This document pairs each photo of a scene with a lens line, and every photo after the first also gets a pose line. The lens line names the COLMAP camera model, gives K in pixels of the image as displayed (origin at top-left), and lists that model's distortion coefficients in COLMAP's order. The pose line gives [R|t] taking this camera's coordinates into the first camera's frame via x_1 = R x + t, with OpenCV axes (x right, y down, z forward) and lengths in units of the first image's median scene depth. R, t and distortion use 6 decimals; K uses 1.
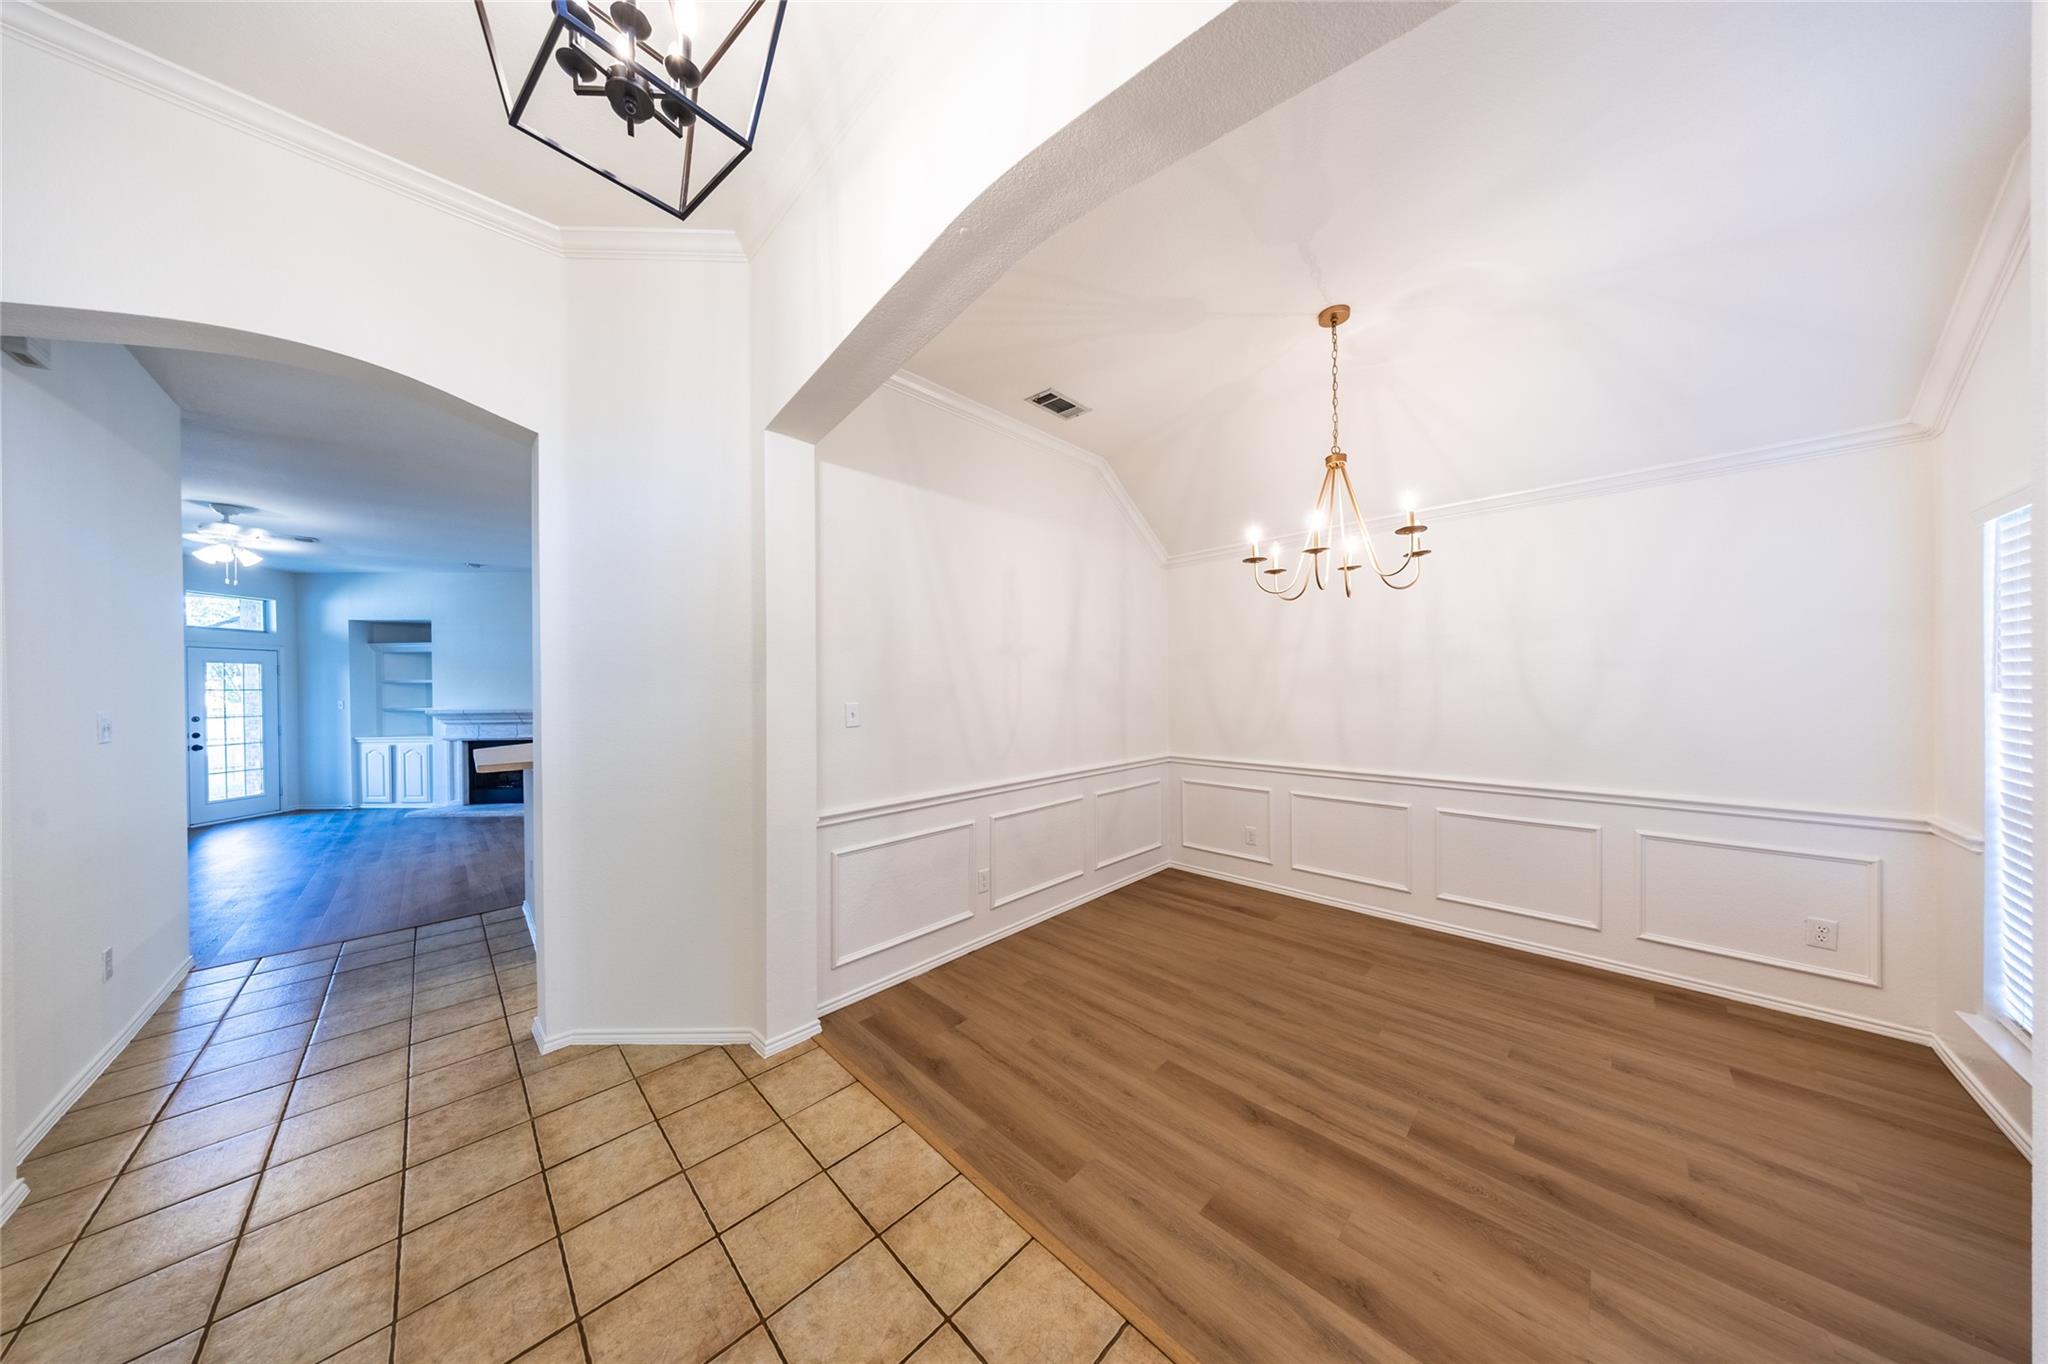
lens RADIAL K [[585.6, 0, 1023.1], [0, 585.6, 683.2], [0, 0, 1]] dist [-0.008145, 0.000320]
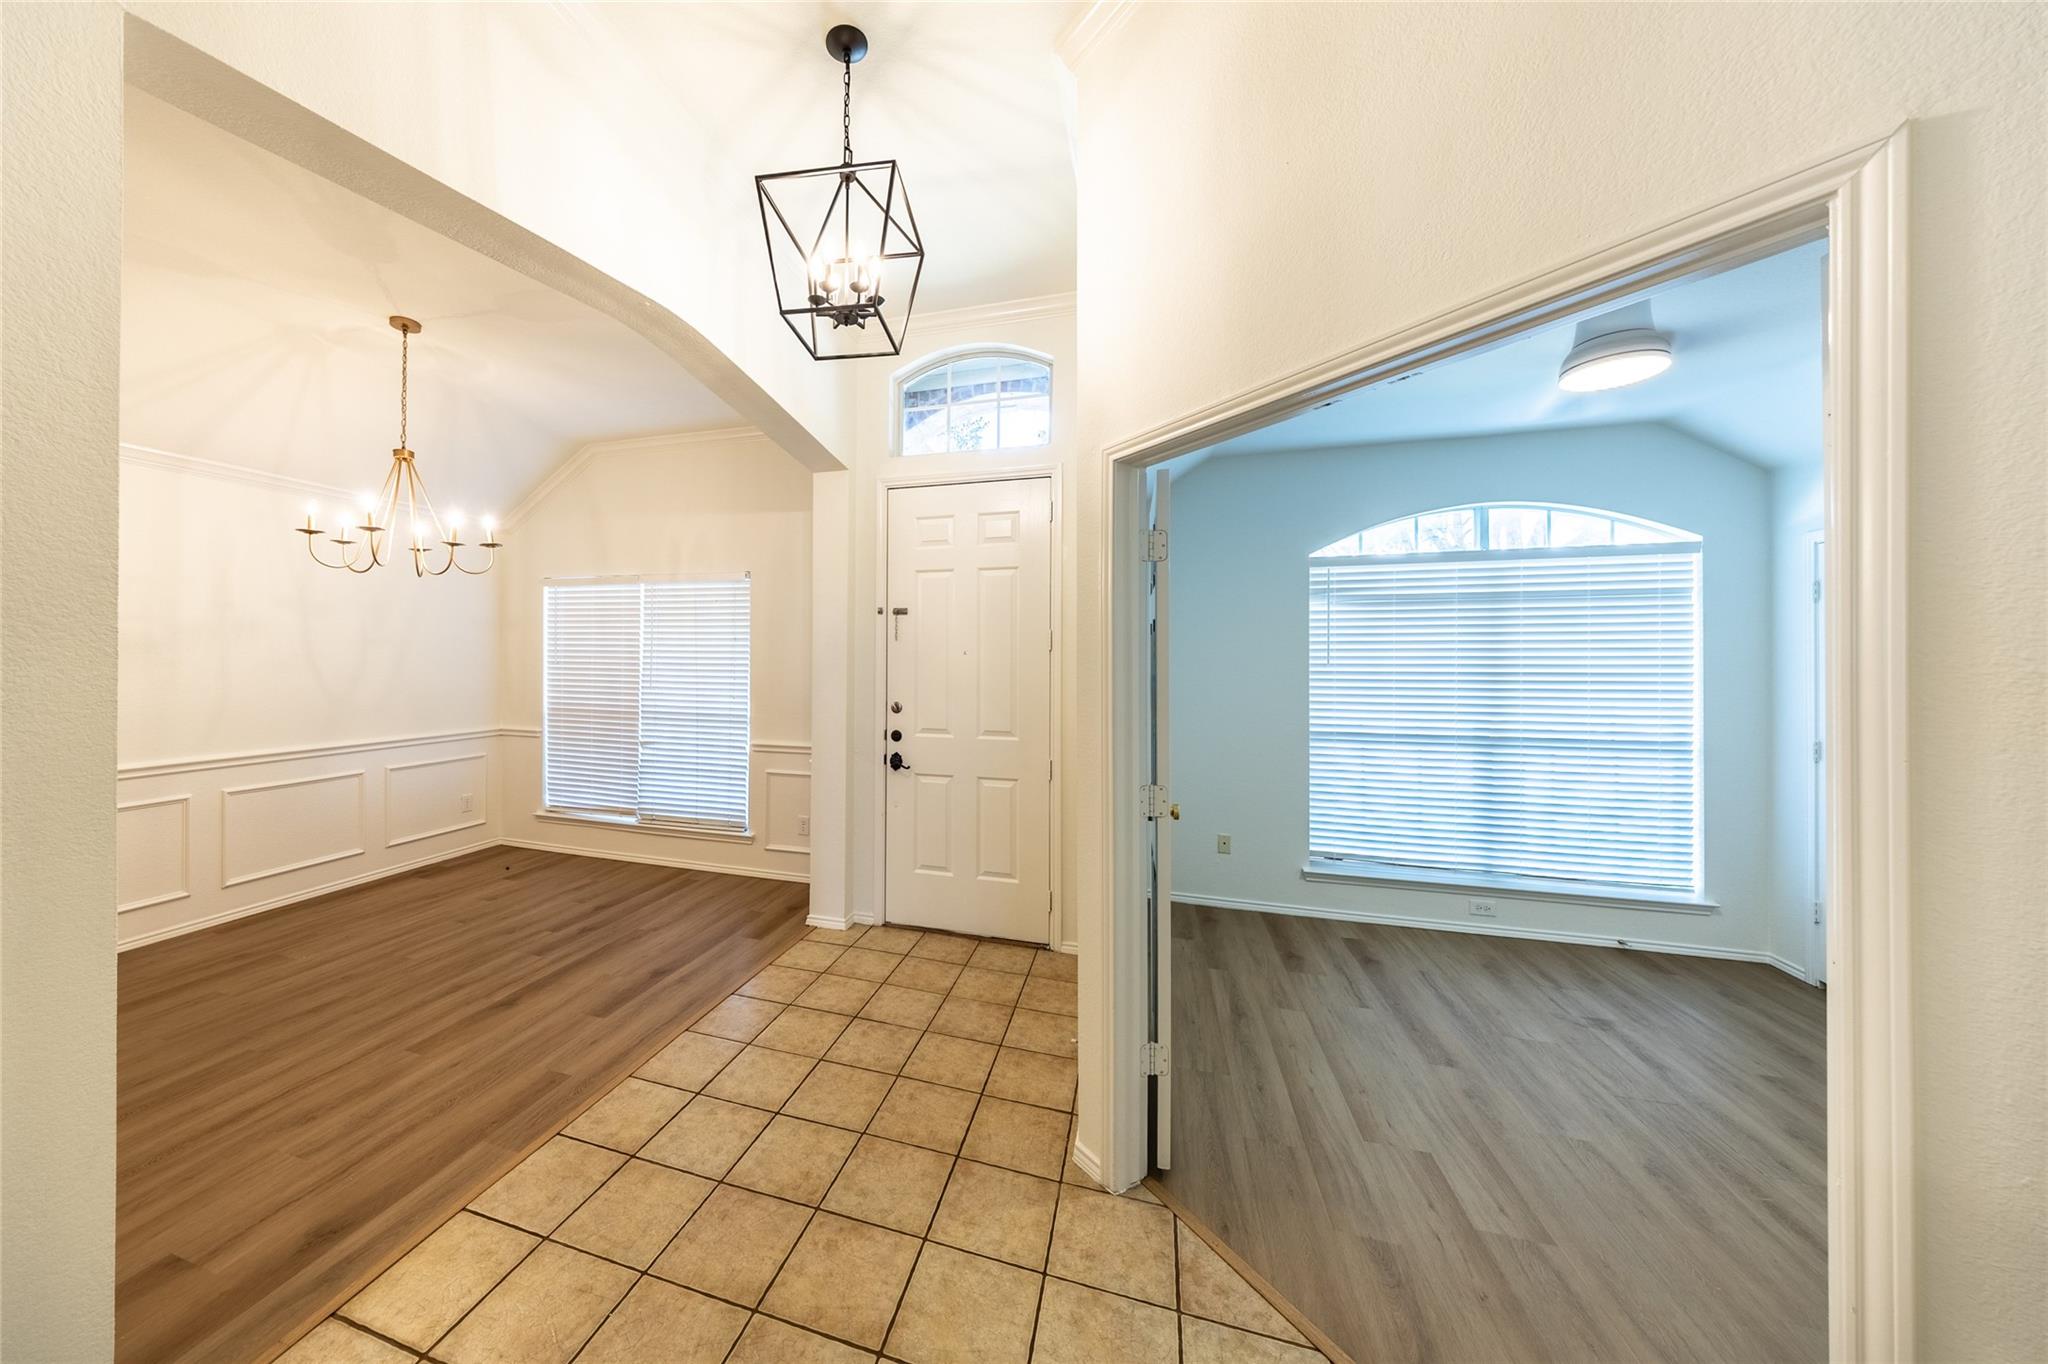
lens RADIAL K [[672.8, 0, 942.1], [0, 672.8, 650.6], [0, 0, 1]] dist [-0.006454, -0.000073]
pose [[-0.467417, 0.013208, 0.883938, -0.725793], [-0.011739, 0.999708, -0.021145, 0.003384], [-0.883959, -0.020260, -0.467125, 0.475919]]
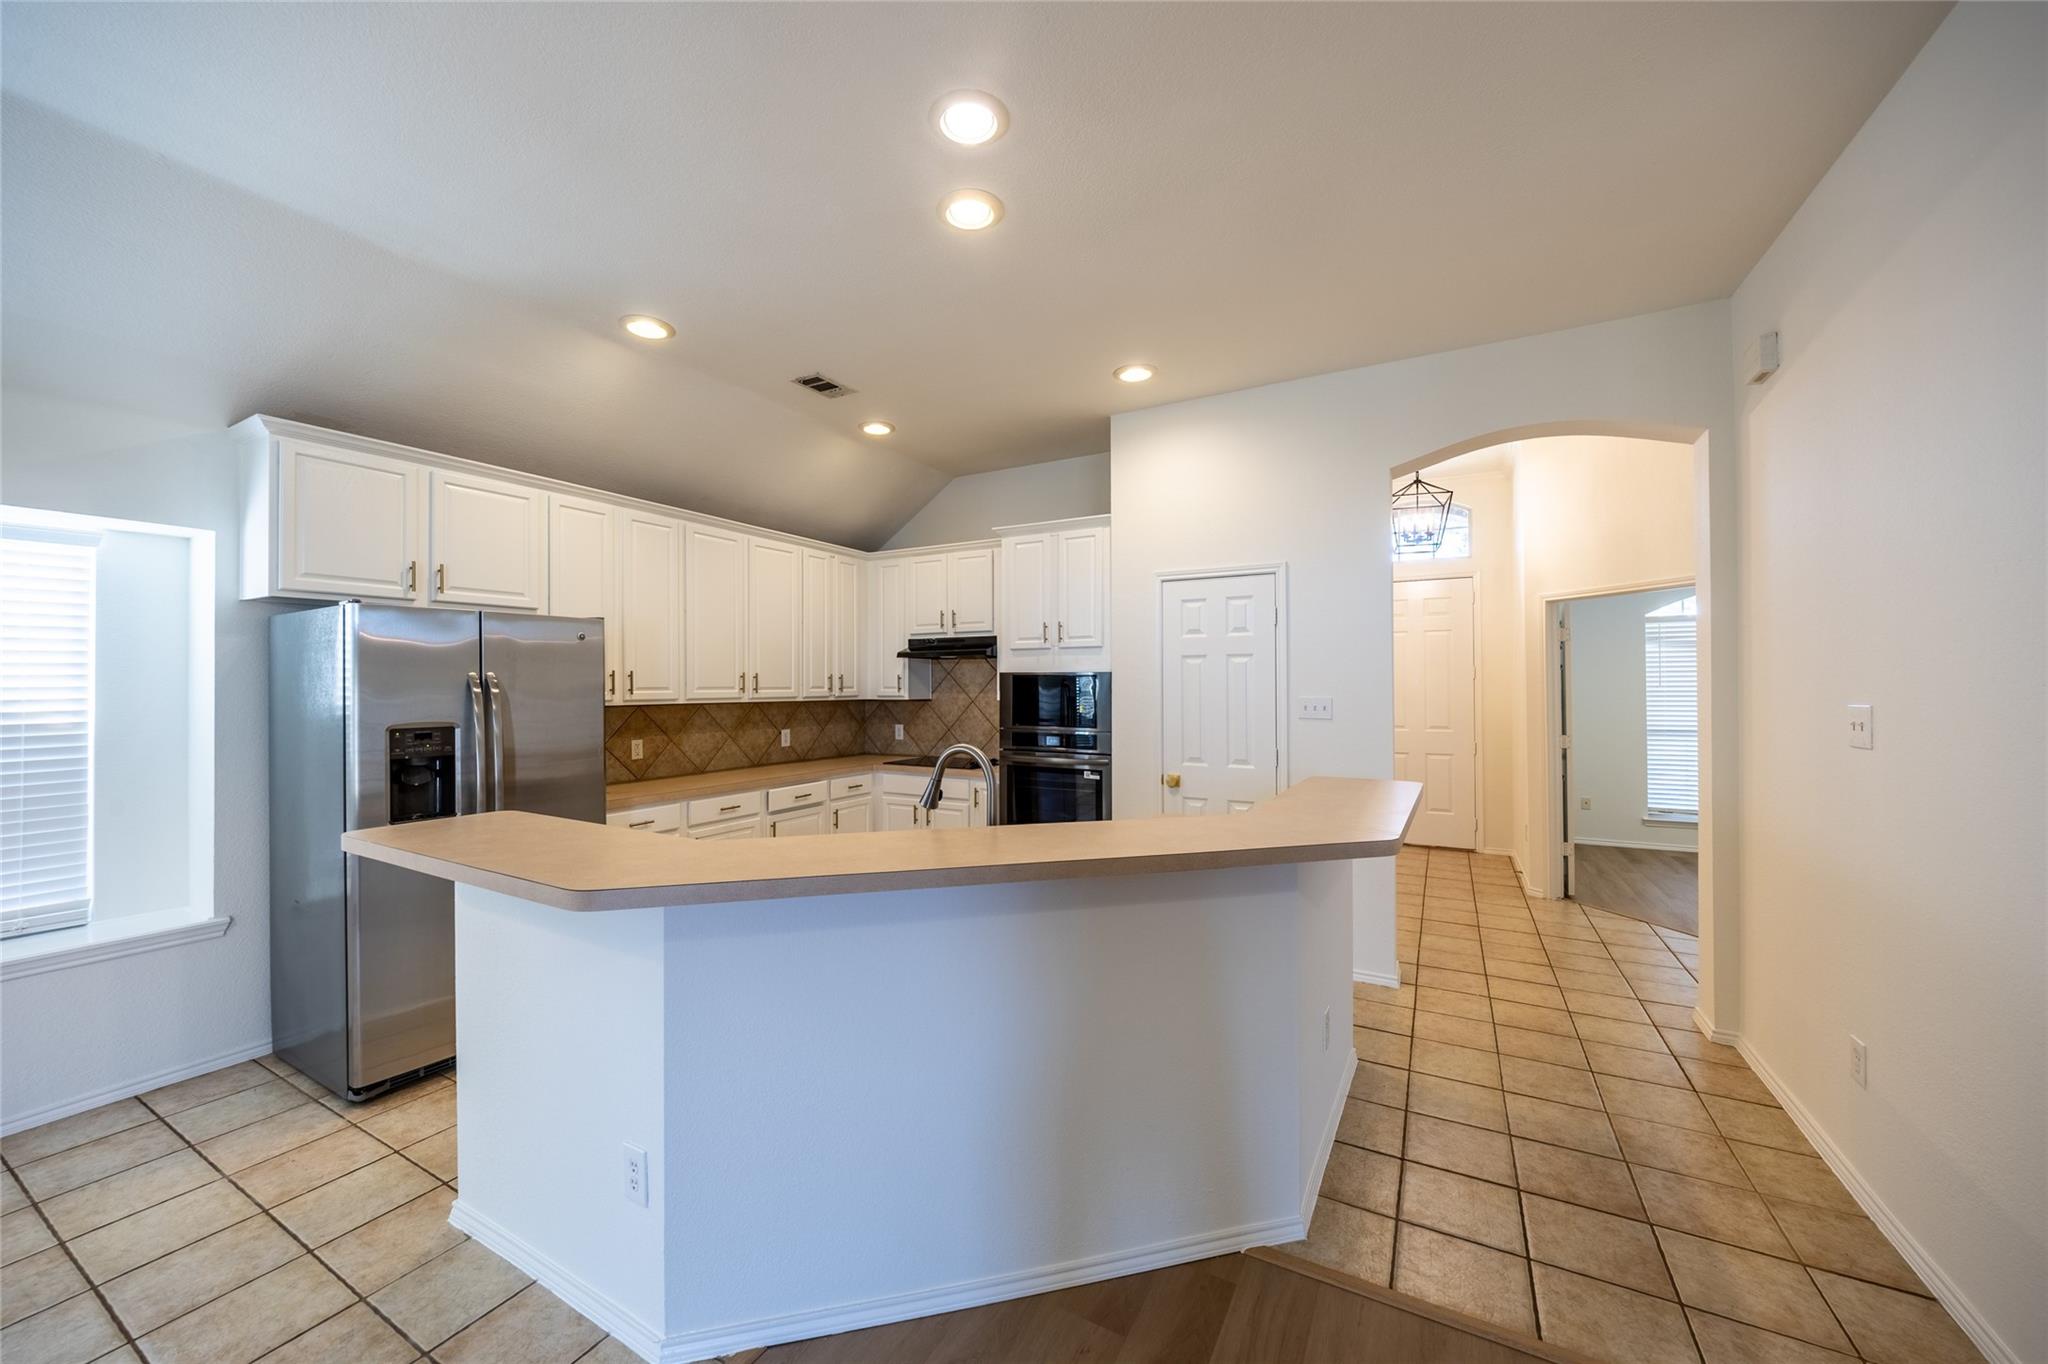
lens RADIAL K [[754.0, 0, 1017.9], [0, 754.0, 682.9], [0, 0, 1]] dist [-0.011578, -0.000424]
pose [[-0.264472, 0.014505, 0.964284, -1.464679], [-0.004694, 0.999856, -0.016327, 0.025180], [-0.964382, -0.008845, -0.264366, 1.503172]]
